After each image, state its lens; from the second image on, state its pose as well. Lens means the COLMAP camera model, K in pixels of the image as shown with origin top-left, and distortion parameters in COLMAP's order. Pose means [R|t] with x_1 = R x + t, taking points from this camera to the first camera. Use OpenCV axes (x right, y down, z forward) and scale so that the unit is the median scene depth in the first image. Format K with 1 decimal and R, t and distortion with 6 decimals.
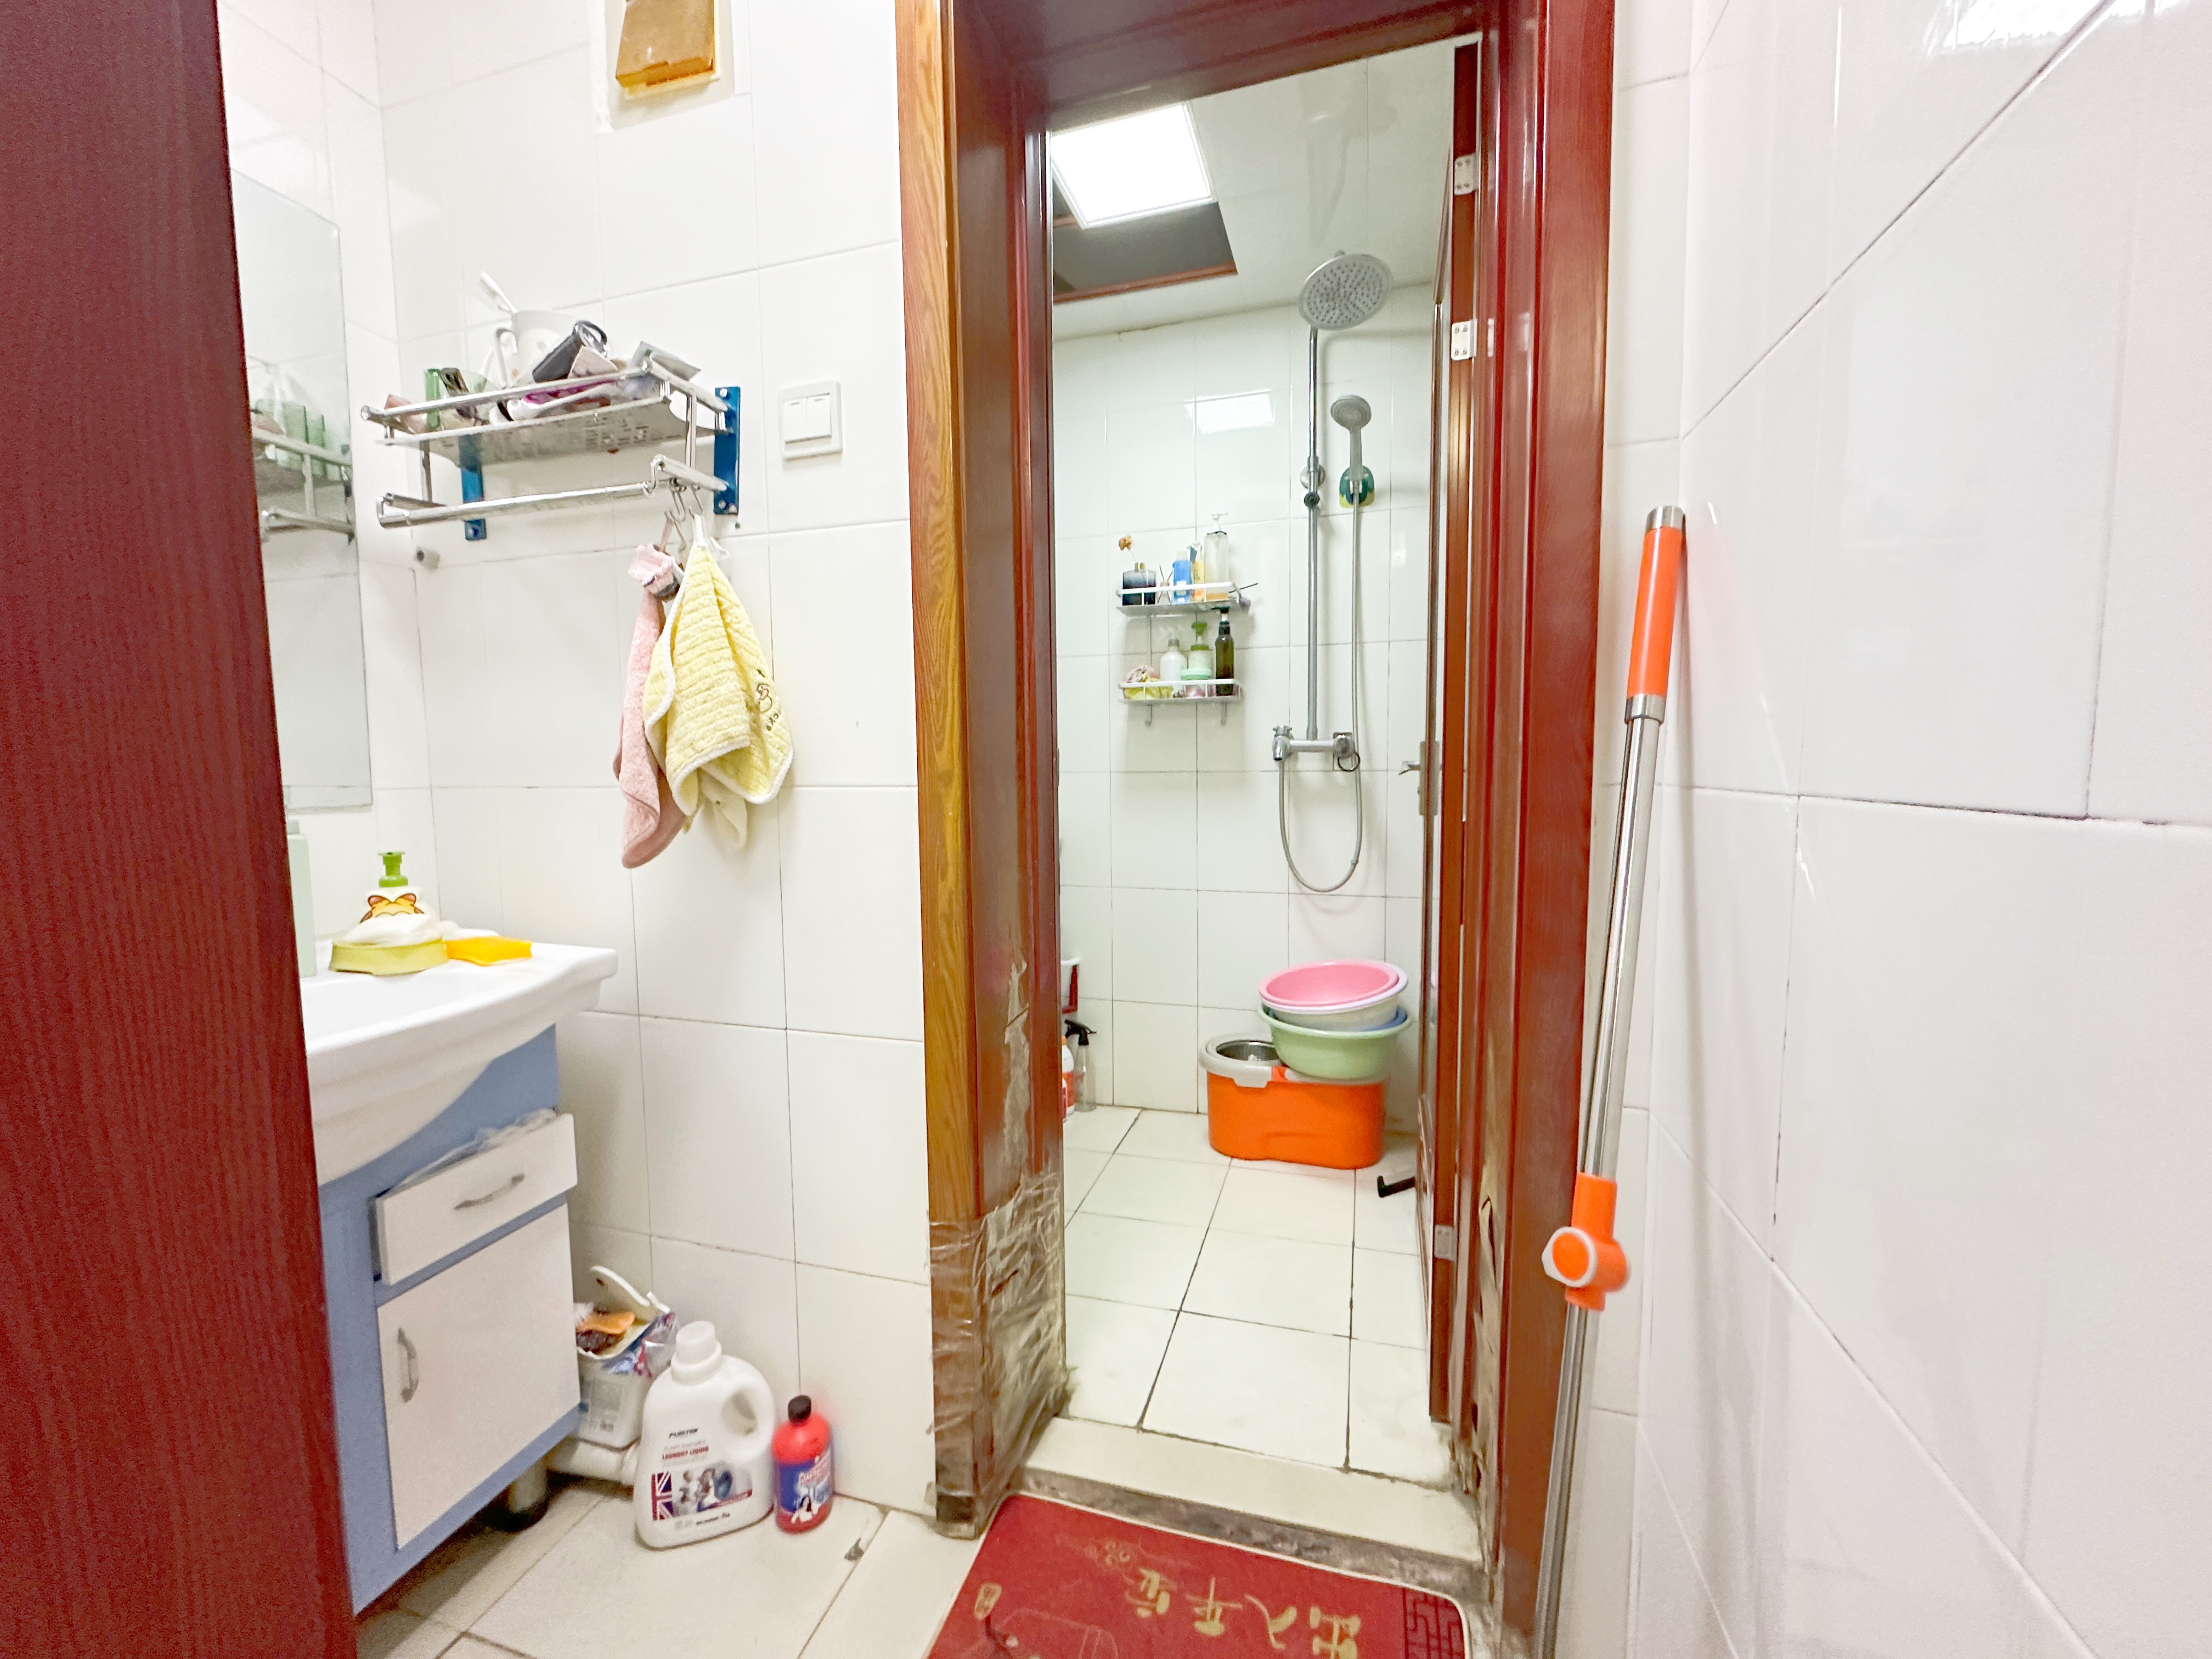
lens RADIAL K [[887.1, 0, 1098.8], [0, 887.1, 826.4], [0, 0, 1]] dist [0.001682, 0.000009]
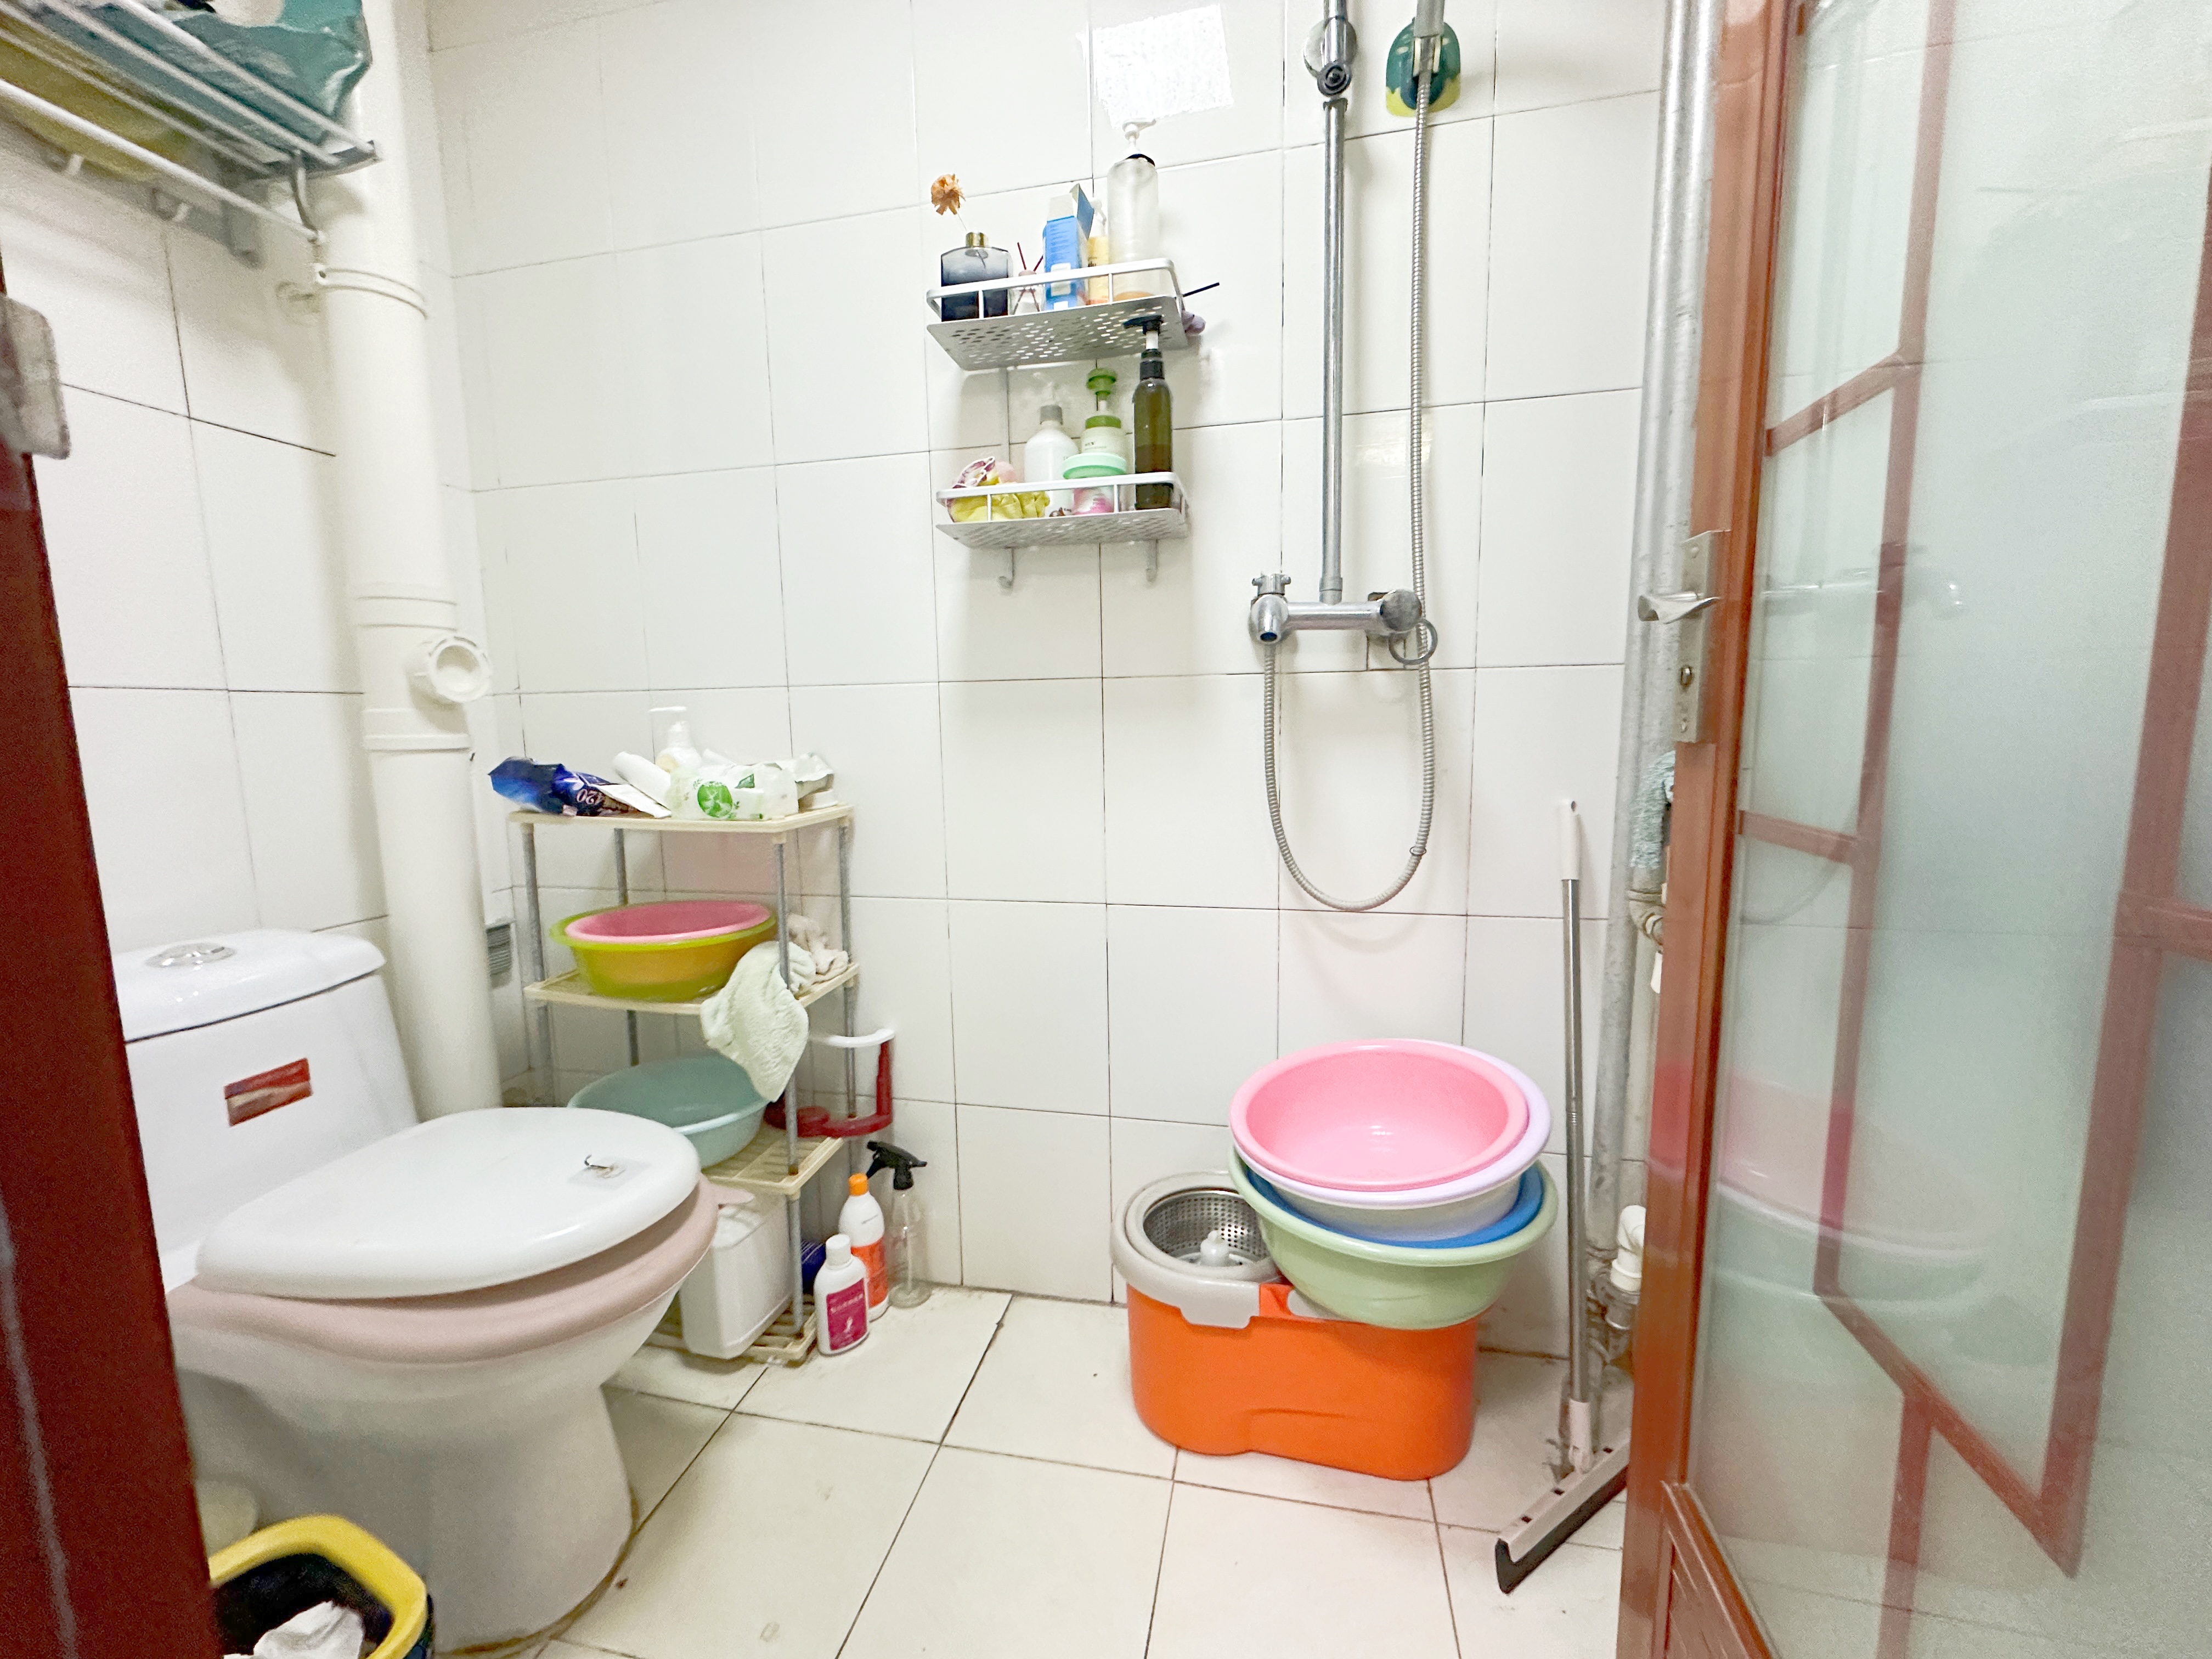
lens RADIAL K [[887.1, 0, 1098.8], [0, 887.1, 826.4], [0, 0, 1]] dist [0.001682, 0.000009]
pose [[0.997181, -0.014754, 0.073574, 0.073139], [0.011653, 0.999032, 0.042407, 0.003752], [-0.074129, -0.041430, 0.996388, 0.507959]]
